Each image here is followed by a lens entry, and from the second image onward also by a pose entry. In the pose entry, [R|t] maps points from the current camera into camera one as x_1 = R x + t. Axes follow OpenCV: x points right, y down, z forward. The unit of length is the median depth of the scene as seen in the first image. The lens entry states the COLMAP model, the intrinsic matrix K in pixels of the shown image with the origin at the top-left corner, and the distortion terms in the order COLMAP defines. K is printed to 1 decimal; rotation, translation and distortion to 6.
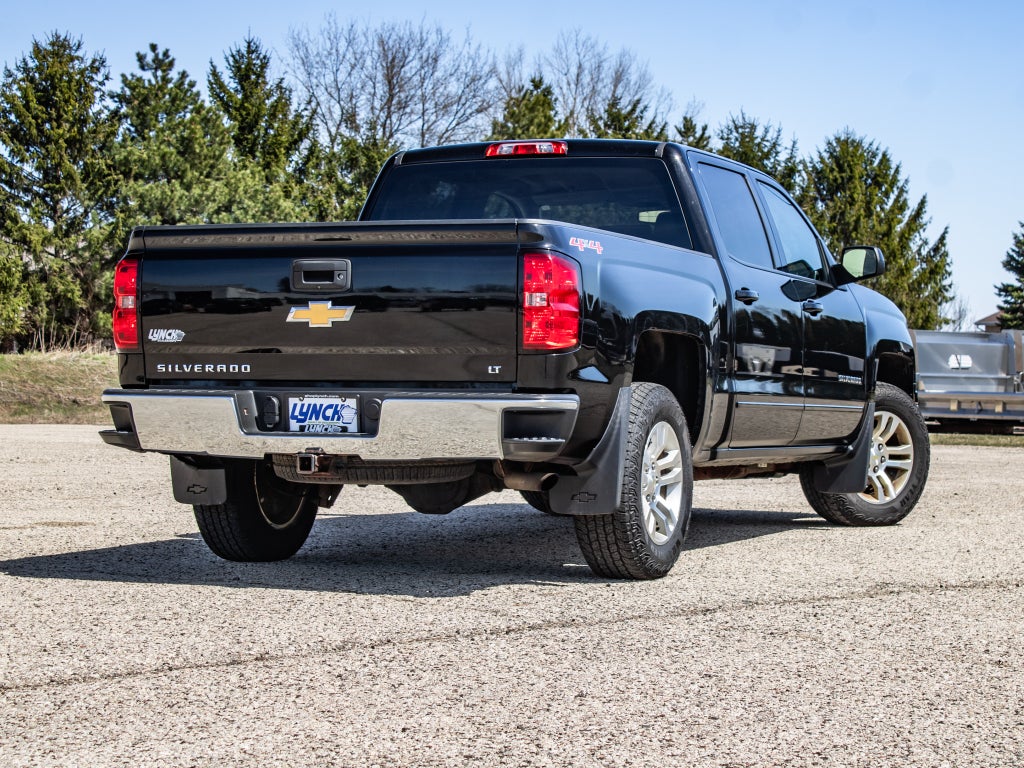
lens RADIAL K [[2615.9, 0, 512.0], [0, 2615.9, 384.0], [0, 0, 1]] dist [-0.031164, -0.533865]
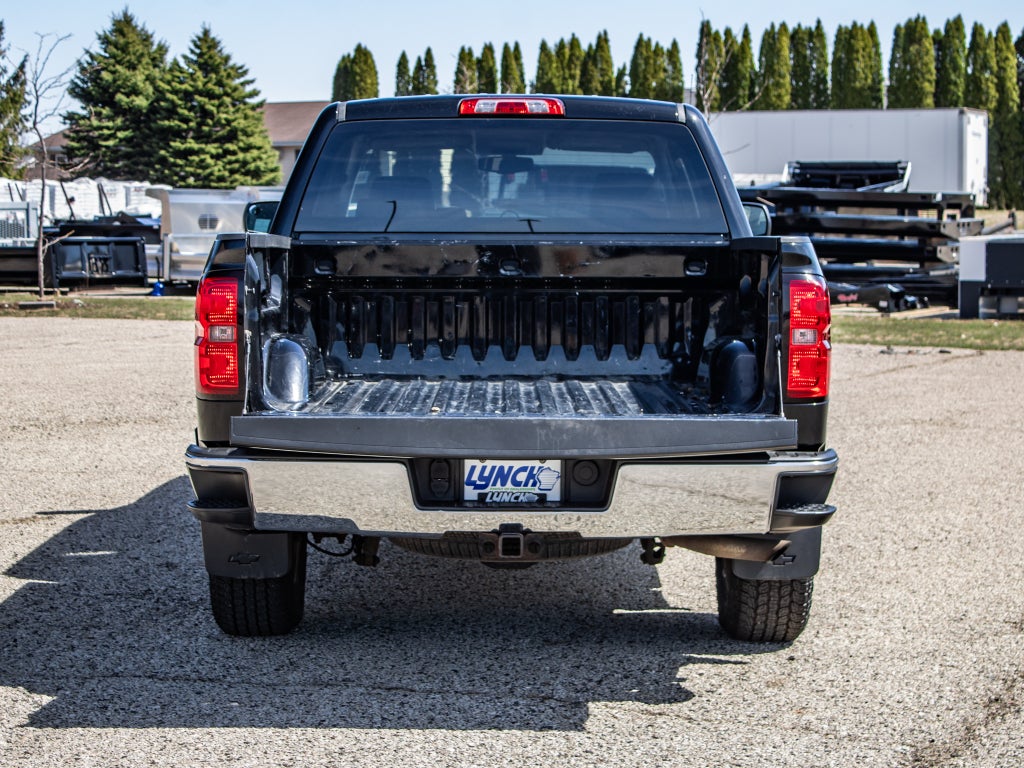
lens RADIAL K [[2578.3, 0, 535.9], [0, 2578.3, 385.9], [0, 0, 1]] dist [-0.102739, 0.279119]
pose [[0.916192, -0.031813, 0.399476, -0.370041], [0.001436, 0.997098, 0.076112, -0.074459], [-0.400738, -0.069160, 0.913579, 0.284366]]
